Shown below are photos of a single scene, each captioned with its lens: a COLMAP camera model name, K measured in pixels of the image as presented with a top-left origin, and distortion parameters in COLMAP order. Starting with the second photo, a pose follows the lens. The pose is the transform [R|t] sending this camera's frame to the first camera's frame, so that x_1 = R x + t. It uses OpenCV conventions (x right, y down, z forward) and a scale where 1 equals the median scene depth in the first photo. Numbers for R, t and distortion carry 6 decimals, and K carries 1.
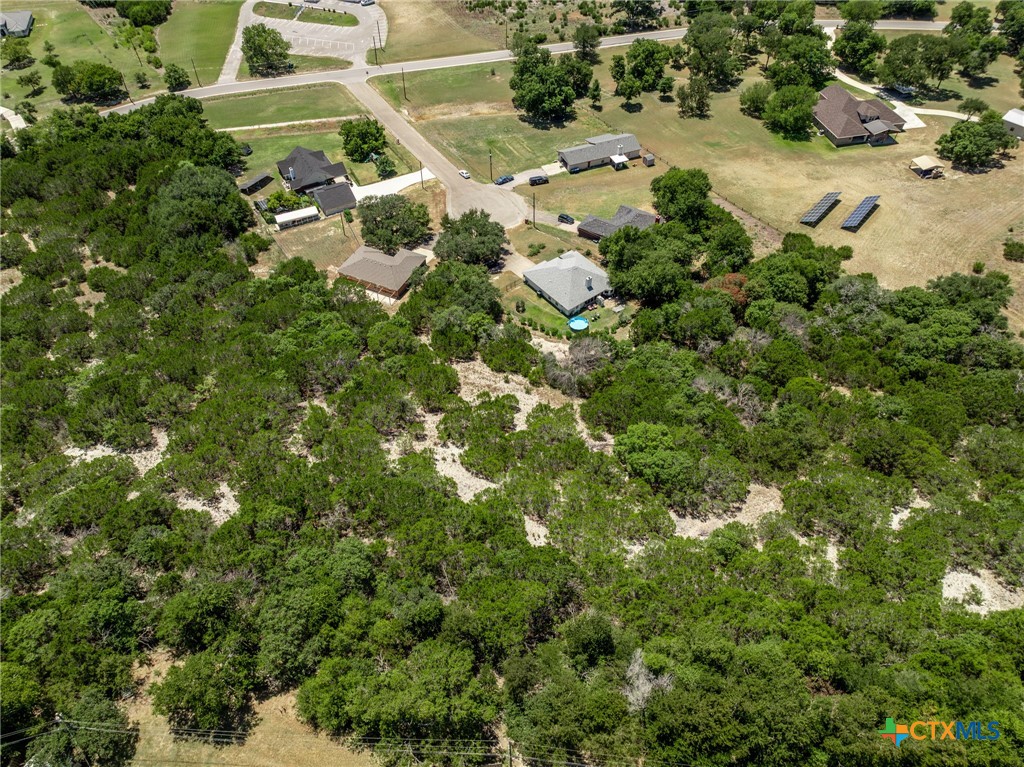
lens RADIAL K [[715.6, 0, 520.7], [0, 715.6, 380.4], [0, 0, 1]] dist [-0.033503, 0.023599]
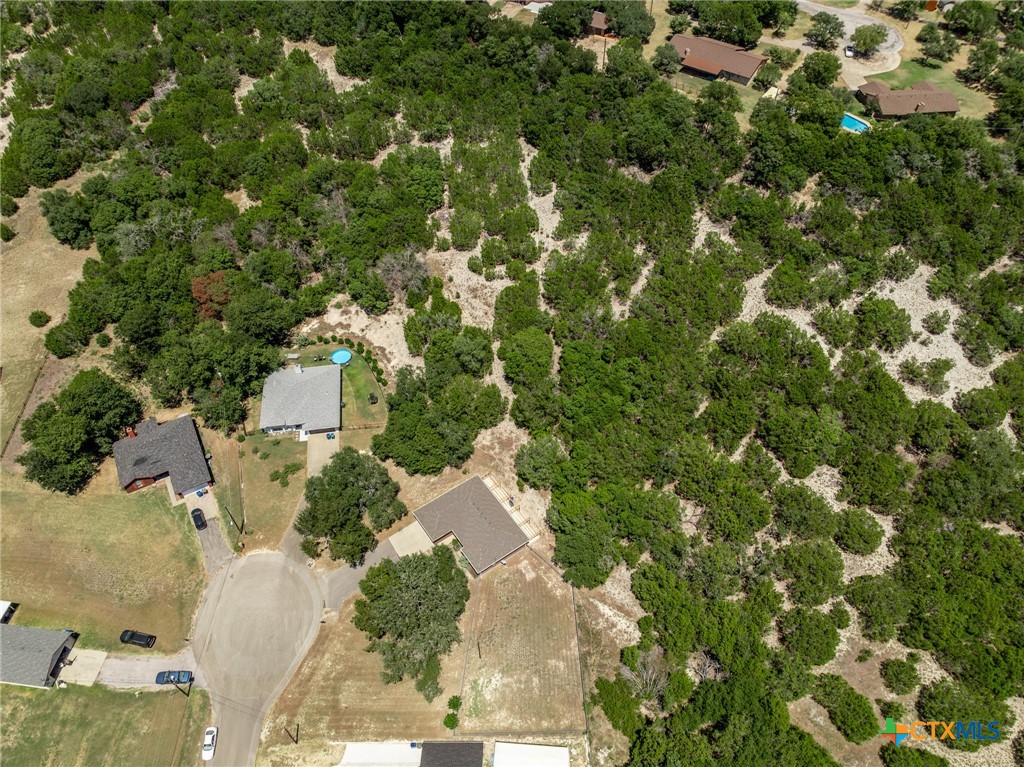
lens RADIAL K [[715.6, 0, 513.0], [0, 715.6, 381.1], [0, 0, 1]] dist [-0.033503, 0.023599]
pose [[-0.865940, -0.387799, 0.315849, -0.339775], [0.362395, -0.051261, 0.930614, -0.691988], [-0.344700, 0.920318, 0.184926, 0.588878]]
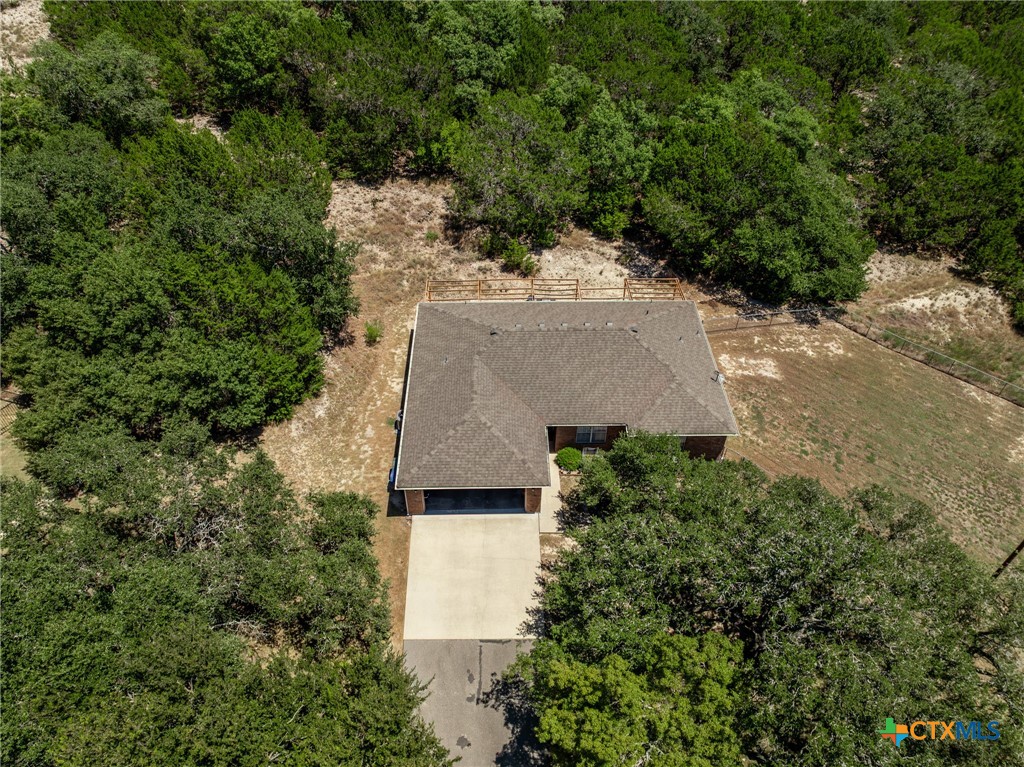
lens RADIAL K [[715.6, 0, 516.6], [0, 715.6, 384.0], [0, 0, 1]] dist [-0.033503, 0.023599]
pose [[-0.898457, 0.291245, -0.328559, -0.088771], [-0.335893, 0.025979, 0.941542, -0.306423], [0.282756, 0.956296, 0.074486, 0.814343]]
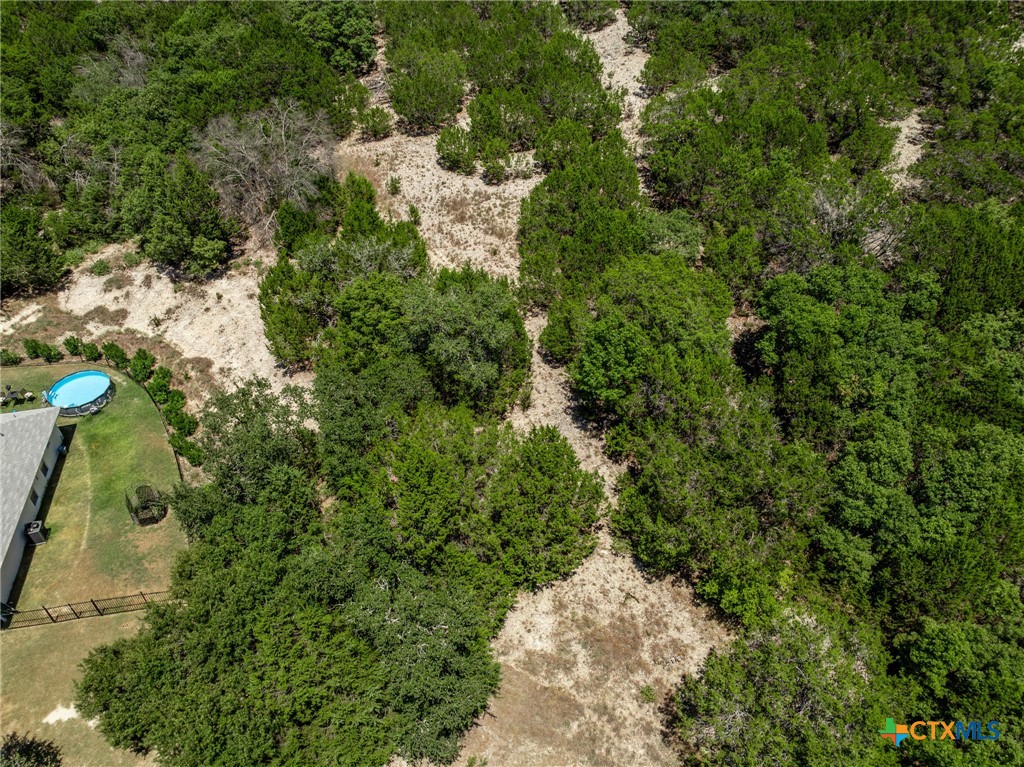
lens RADIAL K [[715.6, 0, 513.3], [0, 715.6, 382.6], [0, 0, 1]] dist [-0.033503, 0.023599]
pose [[-0.902610, -0.289522, 0.318548, -0.159011], [0.309065, 0.079214, 0.947736, -0.253611], [-0.299624, 0.953888, 0.017982, 0.711858]]
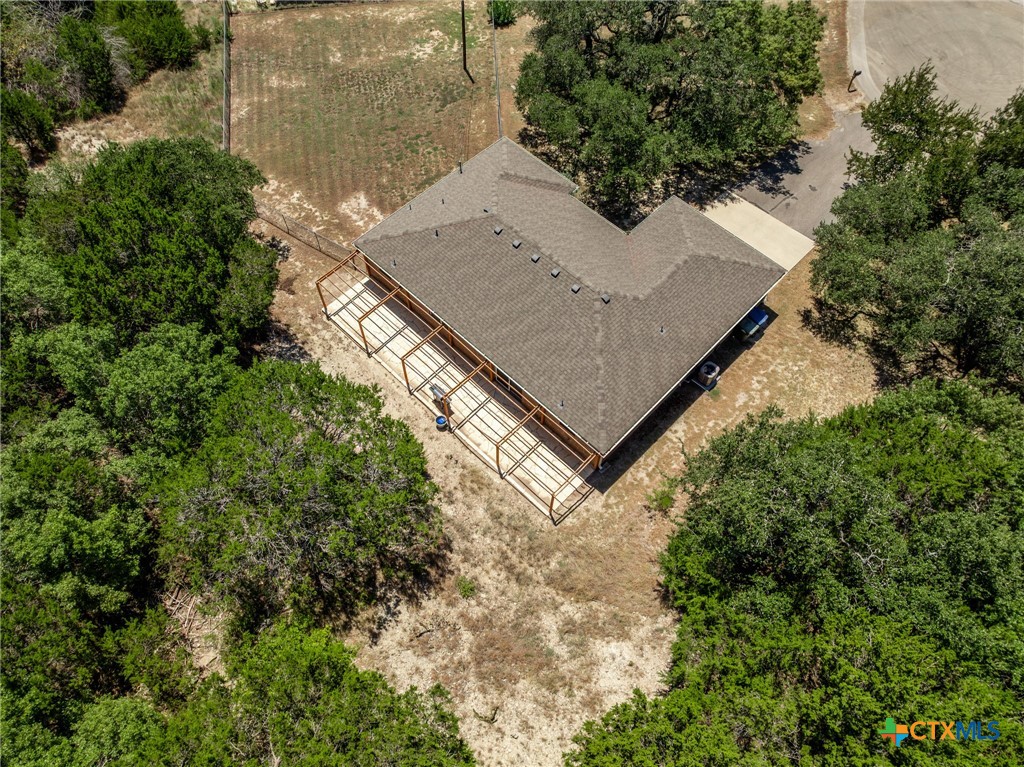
lens RADIAL K [[715.6, 0, 514.0], [0, 715.6, 381.3], [0, 0, 1]] dist [-0.033503, 0.023599]
pose [[0.941850, 0.290351, -0.169160, -0.135487], [-0.248615, 0.940771, 0.230522, -0.144325], [0.226073, -0.175062, 0.958251, 0.657080]]
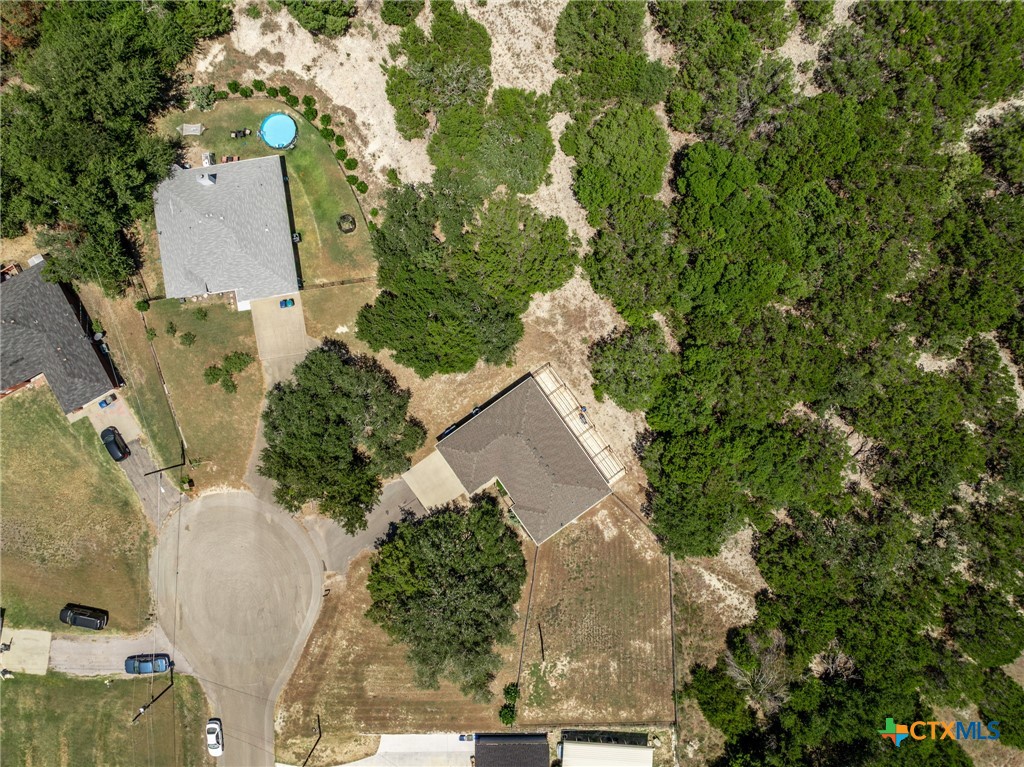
lens RADIAL K [[715.6, 0, 511.9], [0, 715.6, 383.5], [0, 0, 1]] dist [-0.033503, 0.023599]
pose [[-0.868182, -0.496242, 0.001740, -0.131579], [0.359863, -0.627162, 0.690772, -0.392310], [-0.341699, 0.600342, 0.723070, 0.506199]]
